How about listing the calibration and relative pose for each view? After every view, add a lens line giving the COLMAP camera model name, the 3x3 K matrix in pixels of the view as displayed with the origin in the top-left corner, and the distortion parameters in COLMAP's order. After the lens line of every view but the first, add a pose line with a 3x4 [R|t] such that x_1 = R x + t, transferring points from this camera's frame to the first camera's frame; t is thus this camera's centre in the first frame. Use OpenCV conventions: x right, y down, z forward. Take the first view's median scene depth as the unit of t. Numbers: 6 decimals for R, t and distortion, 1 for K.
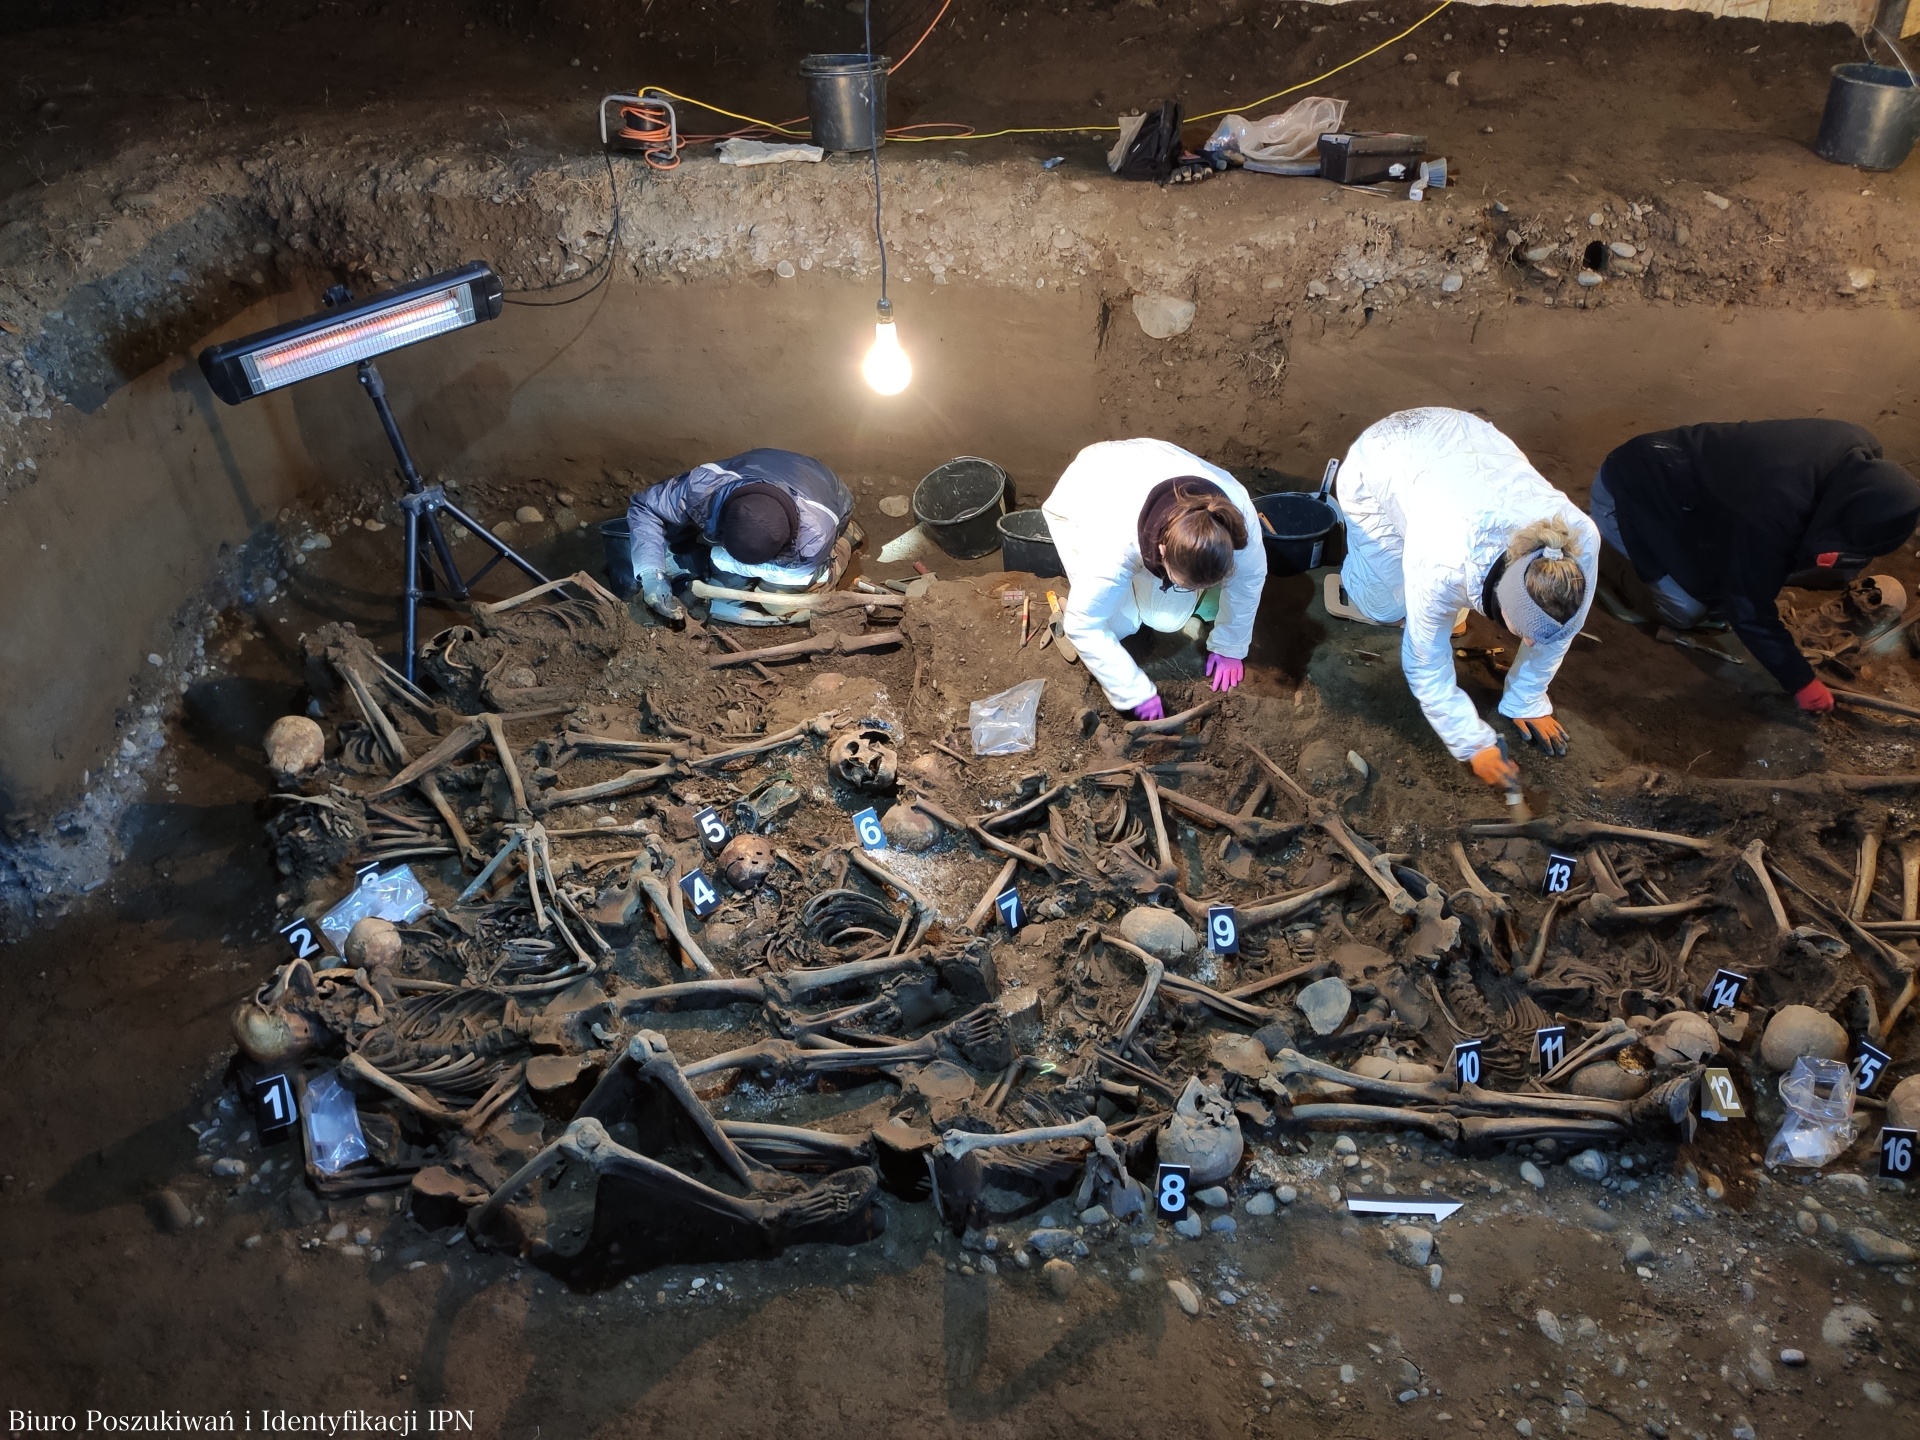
lens RADIAL K [[1449.6, 0, 967.6], [0, 1449.6, 719.1], [0, 0, 1]] dist [0.115487, -0.162299]
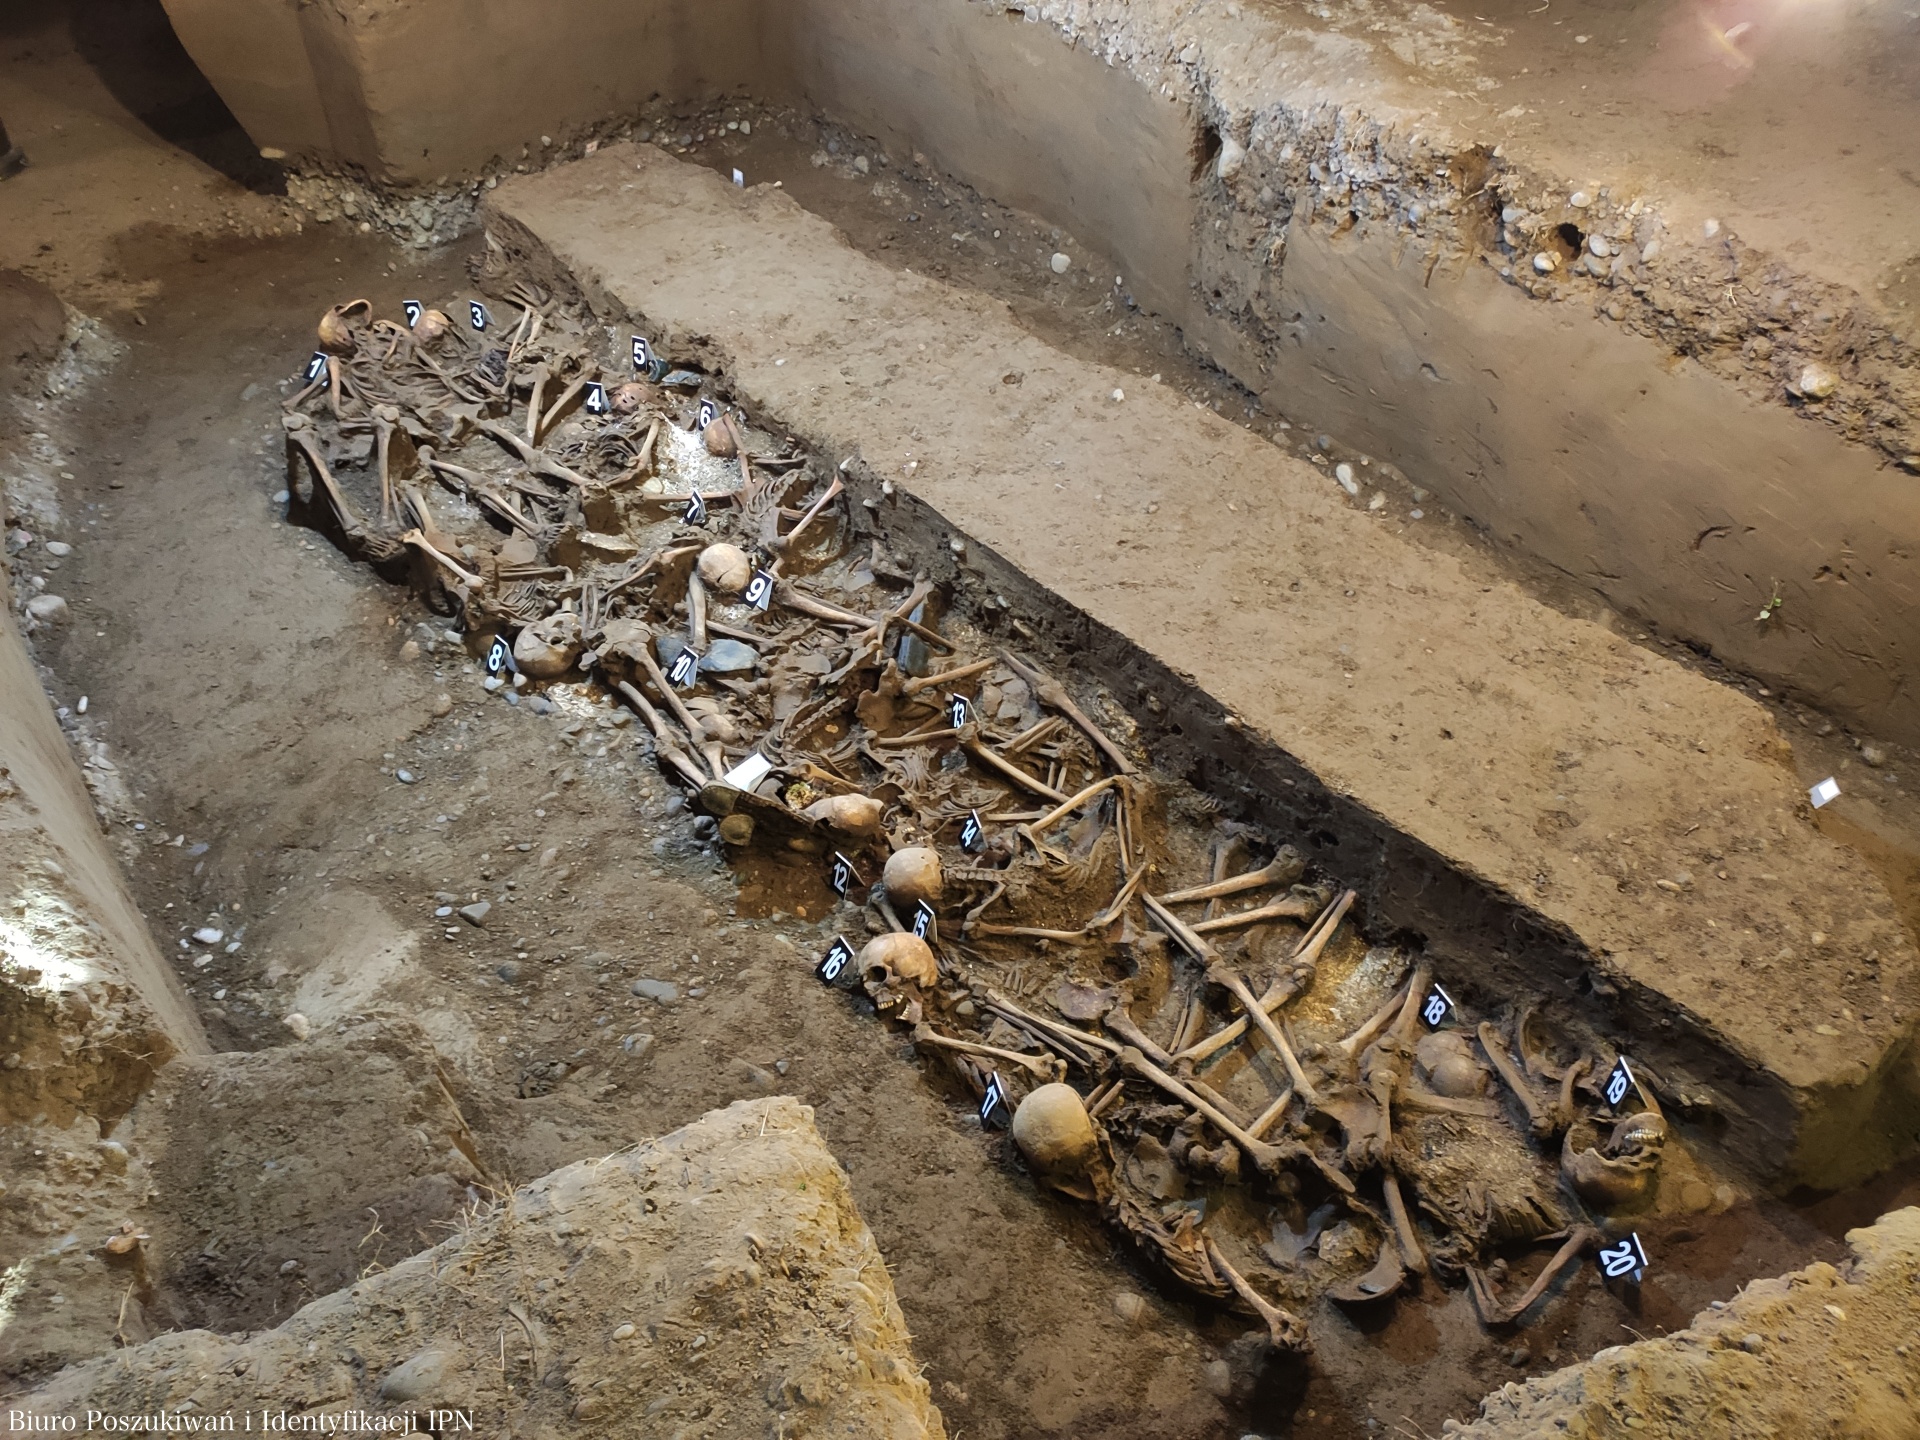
lens RADIAL K [[1449.6, 0, 967.6], [0, 1449.6, 719.1], [0, 0, 1]] dist [0.115487, -0.162299]
pose [[0.659405, 0.533823, -0.529356, 0.803808], [-0.469969, 0.842289, 0.263968, -0.136797], [0.586783, 0.074719, 0.806290, 0.098425]]
